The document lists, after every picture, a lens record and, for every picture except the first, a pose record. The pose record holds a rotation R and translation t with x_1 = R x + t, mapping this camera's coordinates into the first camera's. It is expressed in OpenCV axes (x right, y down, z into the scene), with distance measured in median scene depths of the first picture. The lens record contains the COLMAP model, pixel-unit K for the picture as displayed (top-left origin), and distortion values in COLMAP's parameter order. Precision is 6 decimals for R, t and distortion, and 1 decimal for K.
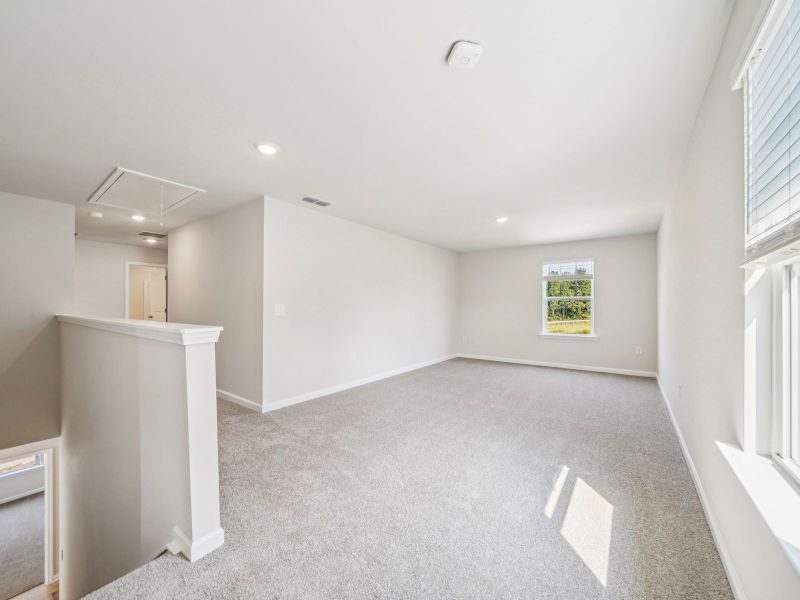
lens RADIAL K [[307.7, 0, 398.0], [0, 307.7, 306.5], [0, 0, 1]] dist [0.001276, -0.000010]
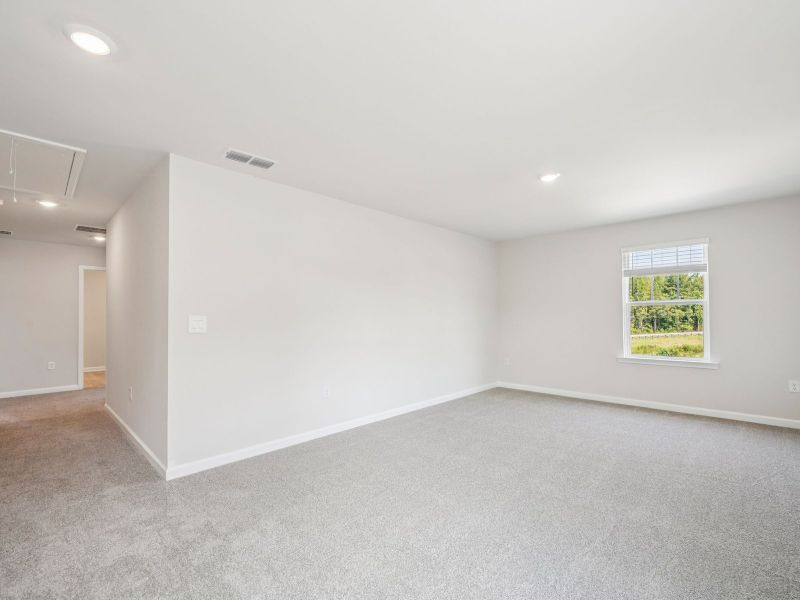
lens RADIAL K [[358.4, 0, 395.3], [0, 358.4, 314.7], [0, 0, 1]] dist [0.001472, -0.000308]
pose [[0.991146, -0.010341, -0.132371, 0.100718], [0.009268, 0.999919, -0.008719, 0.000793], [0.132451, 0.007415, 0.991162, 0.198013]]
